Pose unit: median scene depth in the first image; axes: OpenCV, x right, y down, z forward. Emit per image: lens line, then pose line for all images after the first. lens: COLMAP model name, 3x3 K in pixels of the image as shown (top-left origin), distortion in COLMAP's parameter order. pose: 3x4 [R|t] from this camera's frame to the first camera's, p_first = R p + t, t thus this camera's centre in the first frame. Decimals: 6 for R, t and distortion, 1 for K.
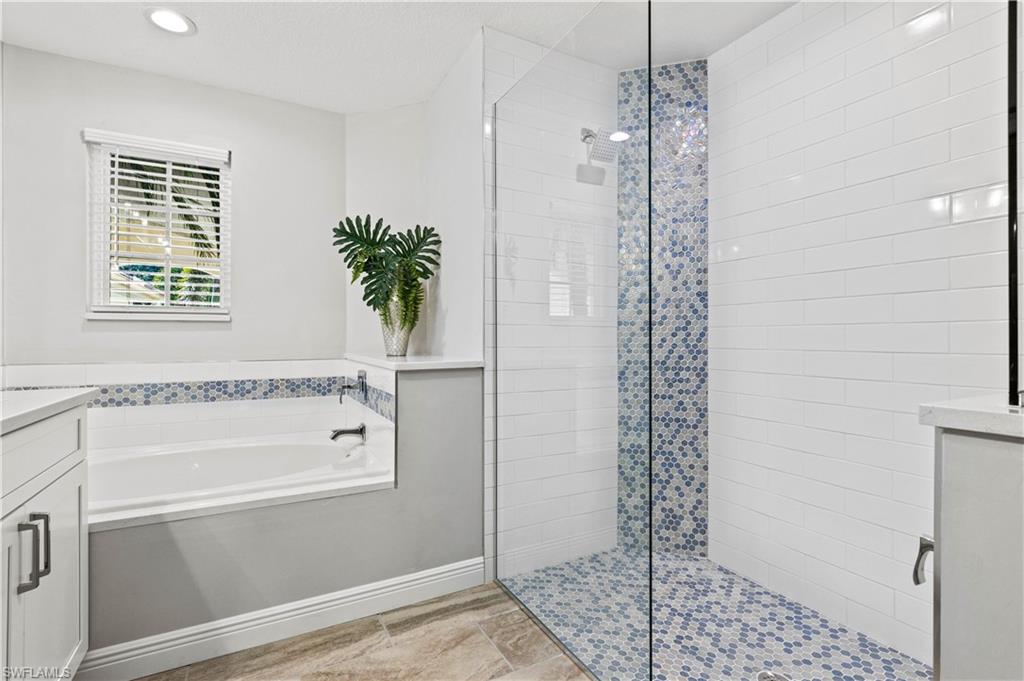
lens RADIAL K [[478.6, 0, 510.3], [0, 478.6, 336.5], [0, 0, 1]] dist [0.006147, -0.000804]
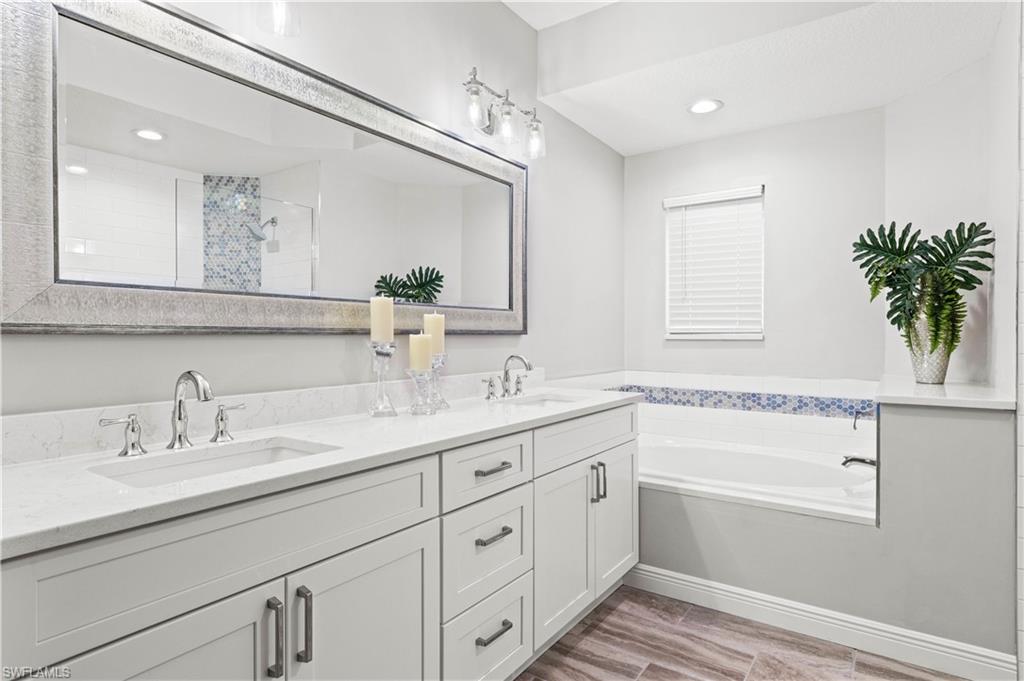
lens RADIAL K [[566.2, 0, 509.5], [0, 566.2, 338.8], [0, 0, 1]] dist [0.004960, 0.001120]
pose [[0.452957, 0.008825, -0.891489, 0.335003], [0.002016, 0.999938, 0.010923, -0.052928], [0.891530, -0.006745, 0.452911, -0.115824]]
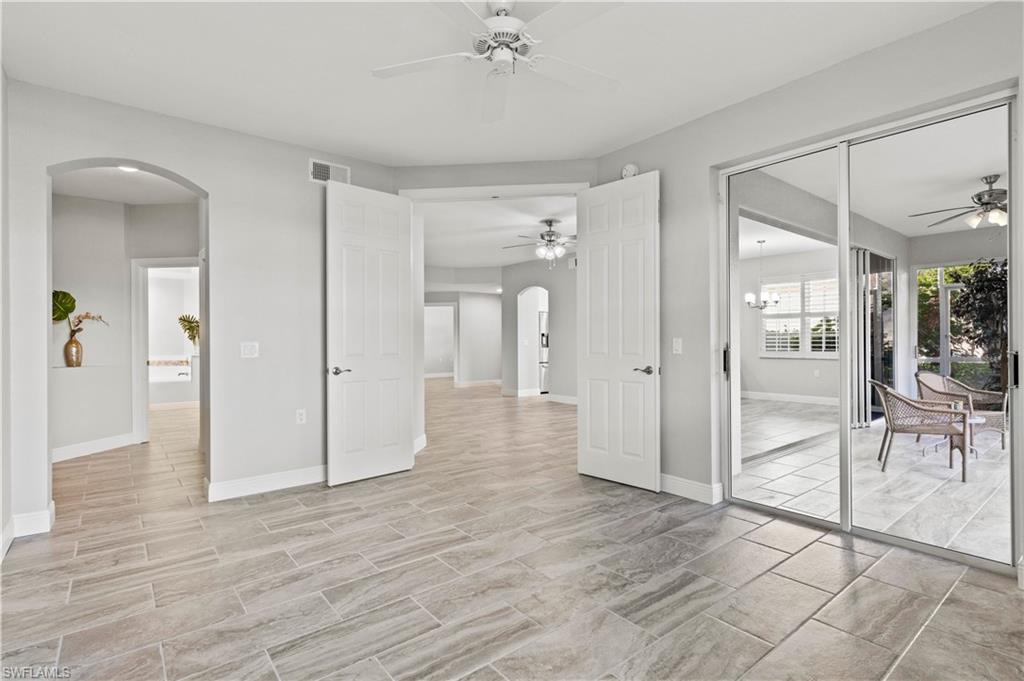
lens RADIAL K [[477.8, 0, 509.4], [0, 477.8, 337.1], [0, 0, 1]] dist [0.000601, 0.000679]
pose [[0.986946, -0.003666, 0.161011, 1.590175], [0.003931, 0.999991, -0.001324, -0.070477], [-0.161004, 0.001940, 0.986952, -3.117031]]
